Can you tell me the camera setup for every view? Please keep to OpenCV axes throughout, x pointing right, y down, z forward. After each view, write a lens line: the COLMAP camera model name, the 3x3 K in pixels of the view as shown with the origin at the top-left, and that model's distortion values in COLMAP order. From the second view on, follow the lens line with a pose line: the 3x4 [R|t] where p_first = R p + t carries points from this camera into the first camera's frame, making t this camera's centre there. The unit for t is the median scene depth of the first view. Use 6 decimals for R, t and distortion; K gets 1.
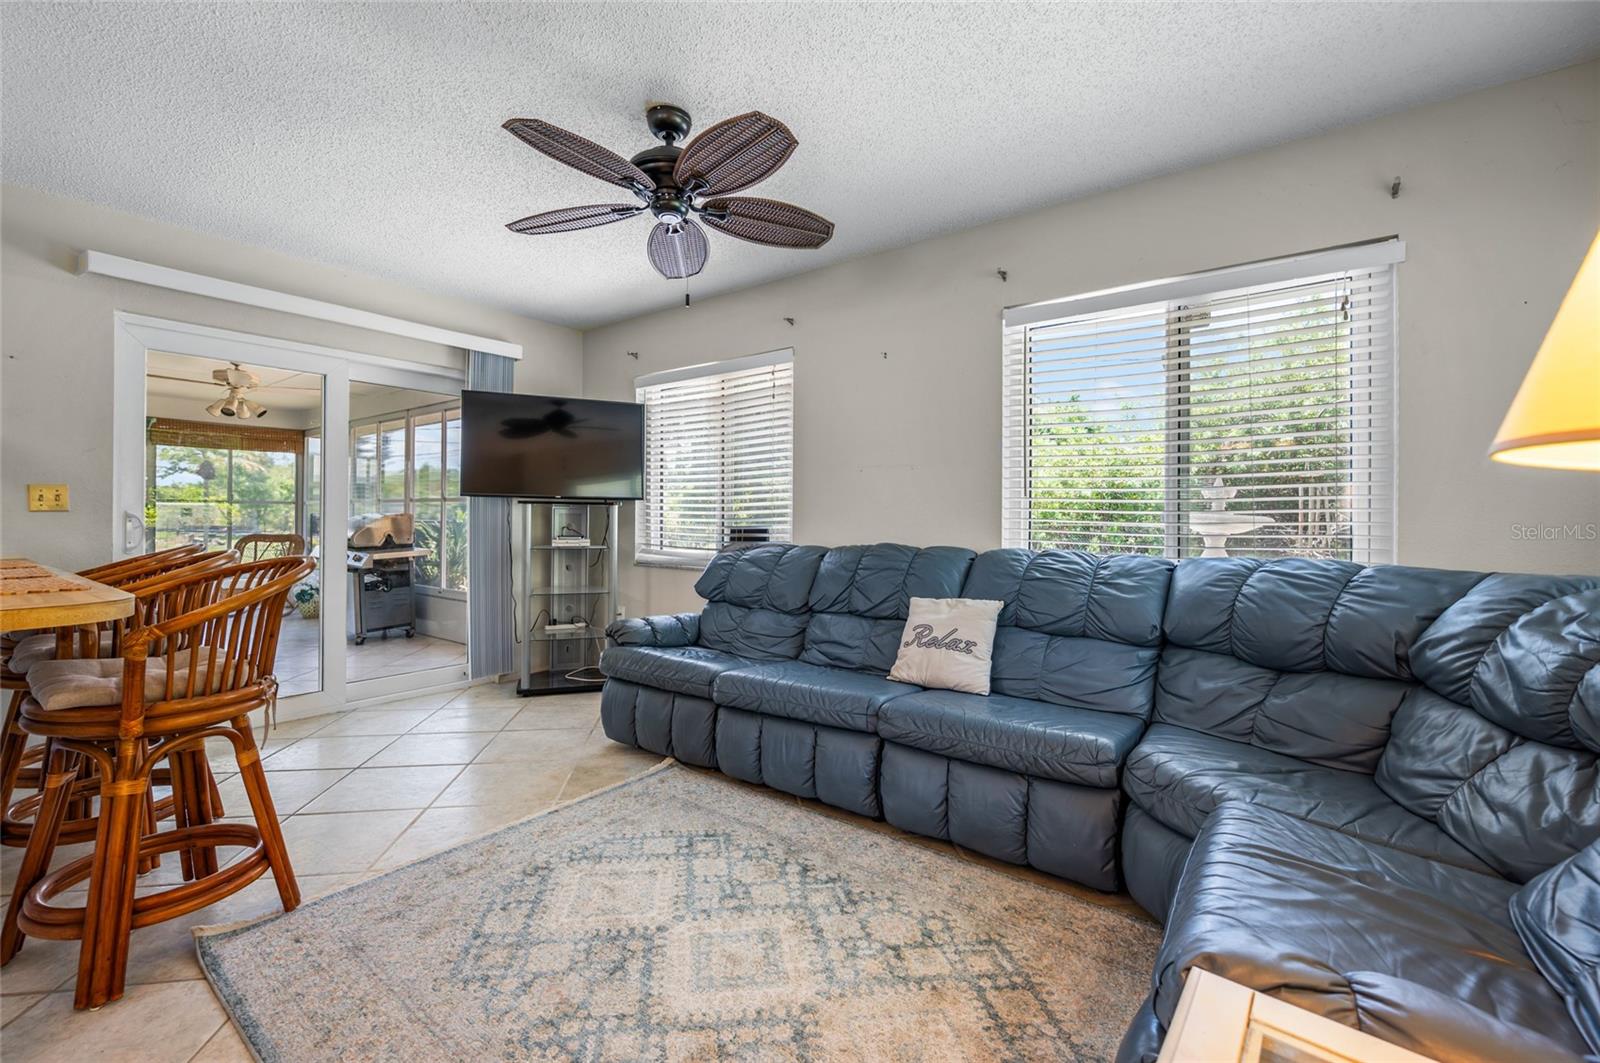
lens RADIAL K [[688.4, 0, 795.9], [0, 688.4, 515.8], [0, 0, 1]] dist [-0.004095, -0.000548]
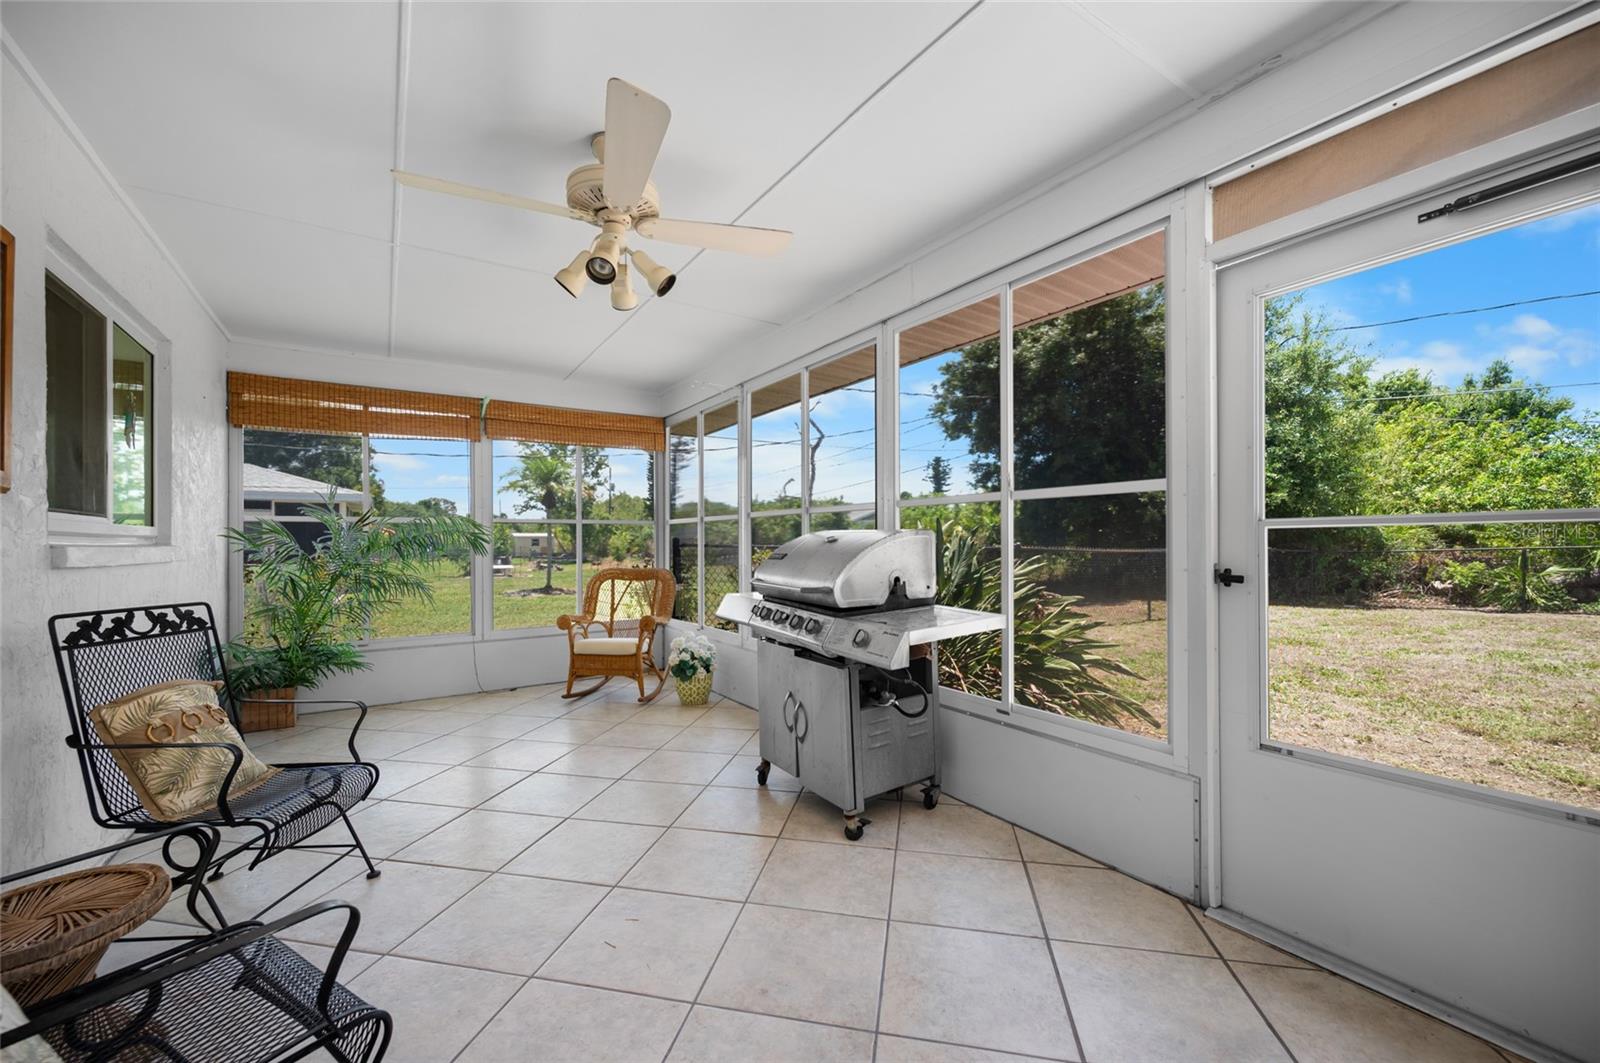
lens RADIAL K [[636.9, 0, 782.2], [0, 636.9, 532.9], [0, 0, 1]] dist [-0.000776, -0.000033]
pose [[0.936681, -0.020365, -0.349590, -0.503776], [0.017011, 0.999775, -0.012664, 0.003127], [0.349769, 0.005915, 0.936817, 0.578761]]
